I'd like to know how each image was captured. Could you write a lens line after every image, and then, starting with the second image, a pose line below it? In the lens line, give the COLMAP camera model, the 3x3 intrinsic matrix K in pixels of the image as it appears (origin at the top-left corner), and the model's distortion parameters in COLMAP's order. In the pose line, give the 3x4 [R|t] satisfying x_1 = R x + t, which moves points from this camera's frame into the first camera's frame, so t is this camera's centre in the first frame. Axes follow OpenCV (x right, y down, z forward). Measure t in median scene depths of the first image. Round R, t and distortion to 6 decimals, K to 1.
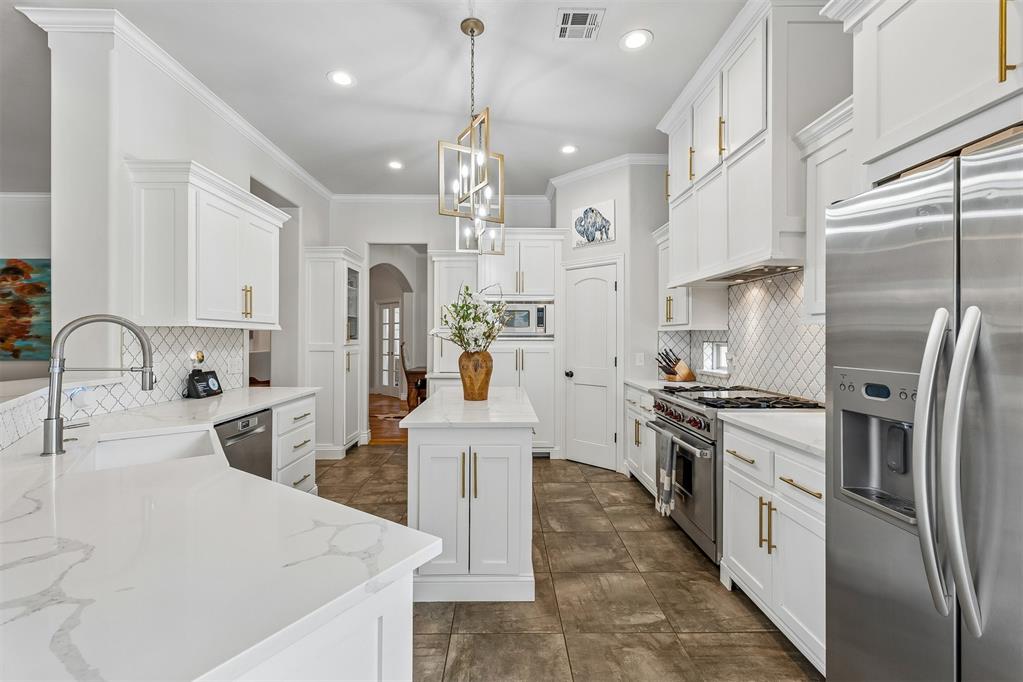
lens RADIAL K [[440.7, 0, 516.0], [0, 440.7, 335.8], [0, 0, 1]] dist [0.001983, 0.000329]
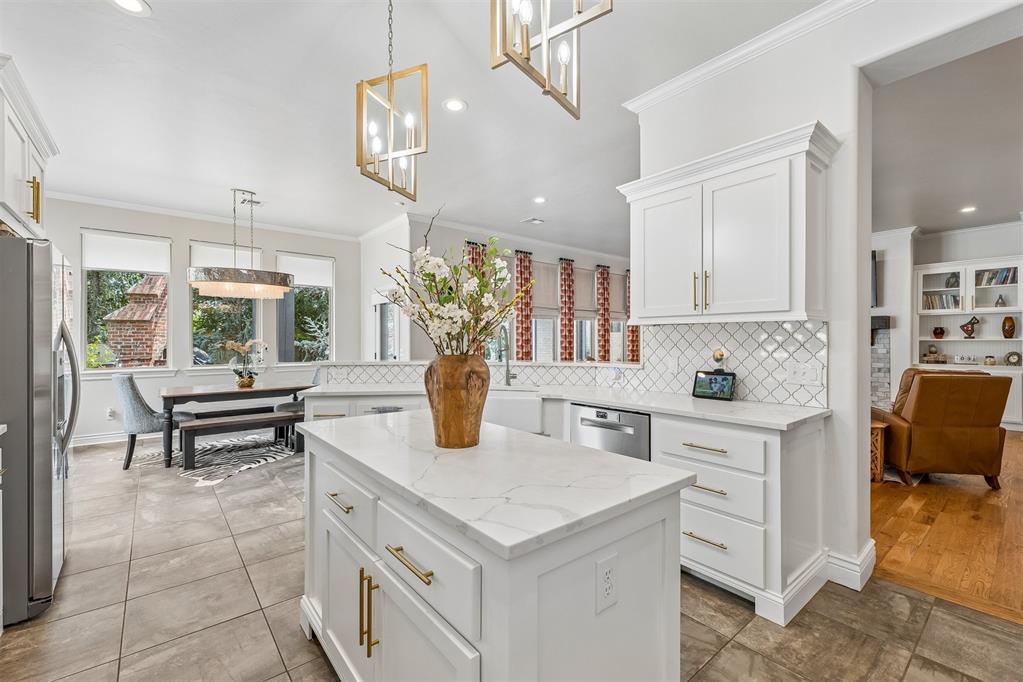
lens RADIAL K [[432.3, 0, 511.5], [0, 432.3, 341.0], [0, 0, 1]] dist [-0.000244, 0.000001]
pose [[-0.788419, -0.000596, -0.615138, 0.154225], [0.001999, 0.999992, -0.003531, 0.017518], [0.615135, -0.004014, -0.788412, 1.248710]]
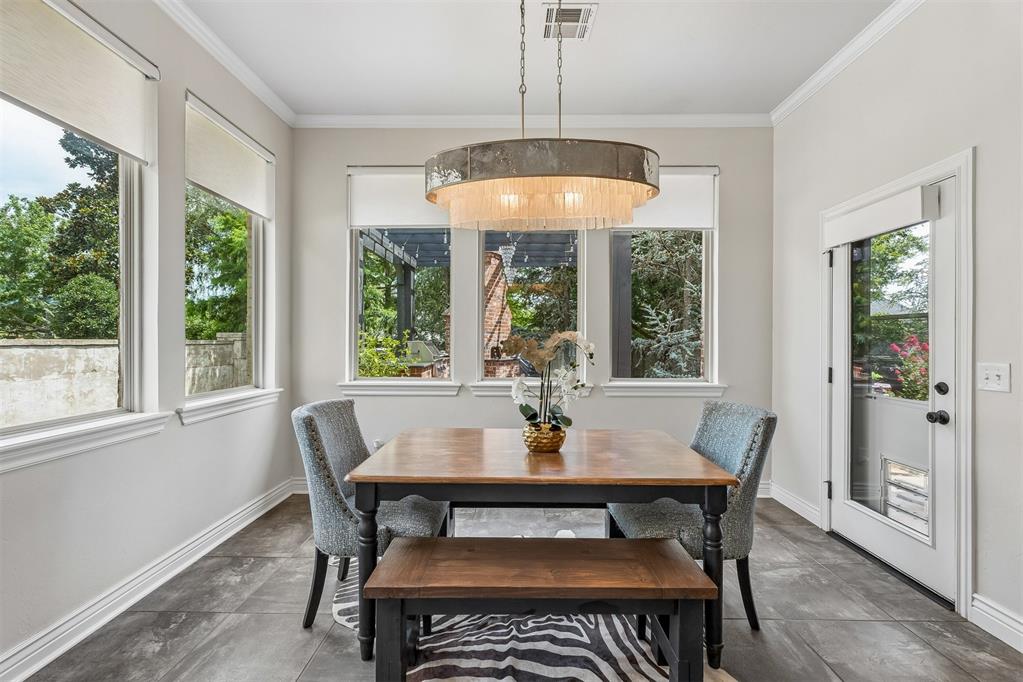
lens RADIAL K [[440.7, 0, 516.0], [0, 440.7, 335.8], [0, 0, 1]] dist [0.001983, 0.000329]
pose [[-0.999561, -0.006184, 0.028981, -0.013332], [-0.006512, 0.999916, -0.011223, 0.018211], [-0.028909, -0.011407, -0.999517, 0.129535]]
